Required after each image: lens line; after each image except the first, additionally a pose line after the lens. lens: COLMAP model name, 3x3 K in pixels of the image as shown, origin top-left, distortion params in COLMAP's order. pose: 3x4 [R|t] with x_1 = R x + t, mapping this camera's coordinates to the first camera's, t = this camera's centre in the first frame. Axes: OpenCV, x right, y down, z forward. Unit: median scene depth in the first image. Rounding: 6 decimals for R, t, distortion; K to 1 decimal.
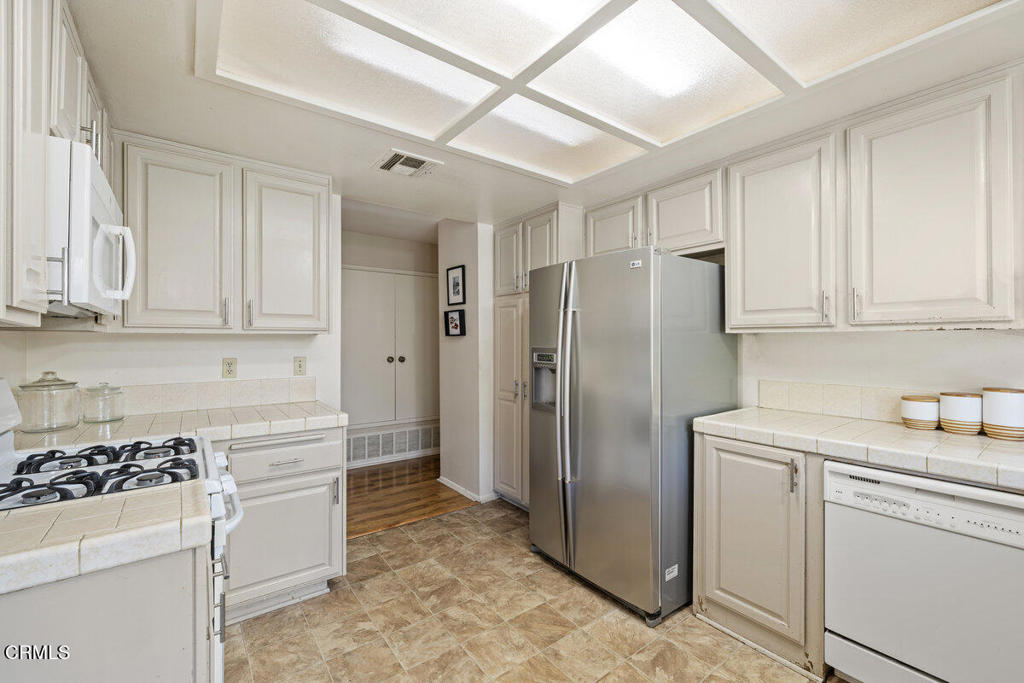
lens RADIAL K [[434.6, 0, 513.1], [0, 434.6, 340.6], [0, 0, 1]] dist [-0.003192, 0.000648]
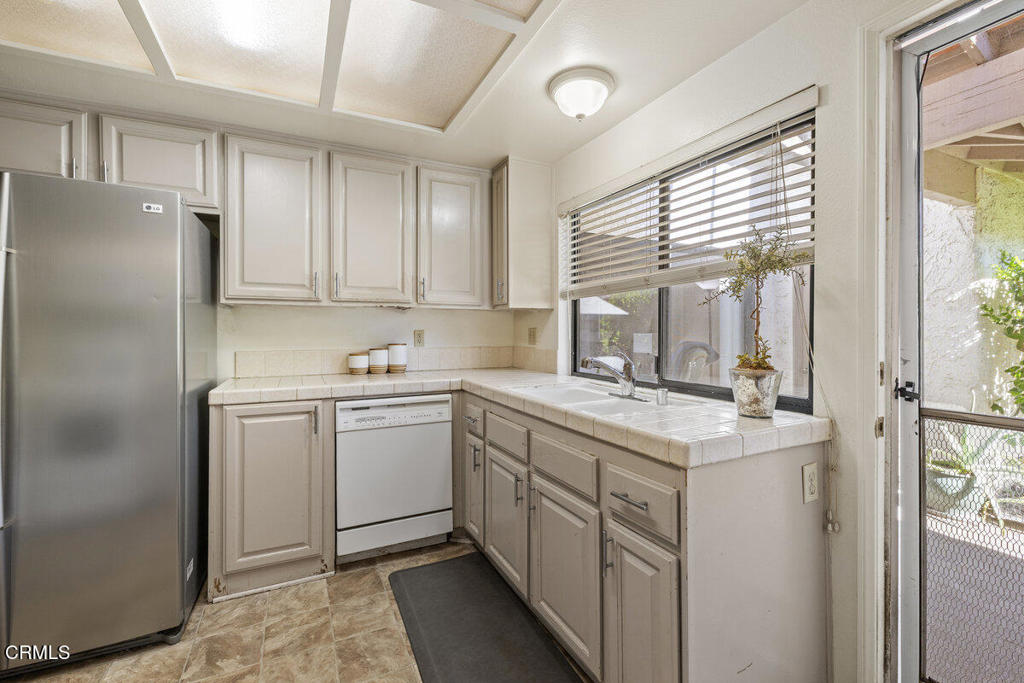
lens RADIAL K [[434.6, 0, 508.2], [0, 434.6, 336.4], [0, 0, 1]] dist [-0.003192, 0.000648]
pose [[0.186860, -0.008468, 0.982350, -0.421789], [0.005277, 0.999957, 0.007616, 0.064516], [-0.982372, 0.003761, 0.186897, 0.220680]]
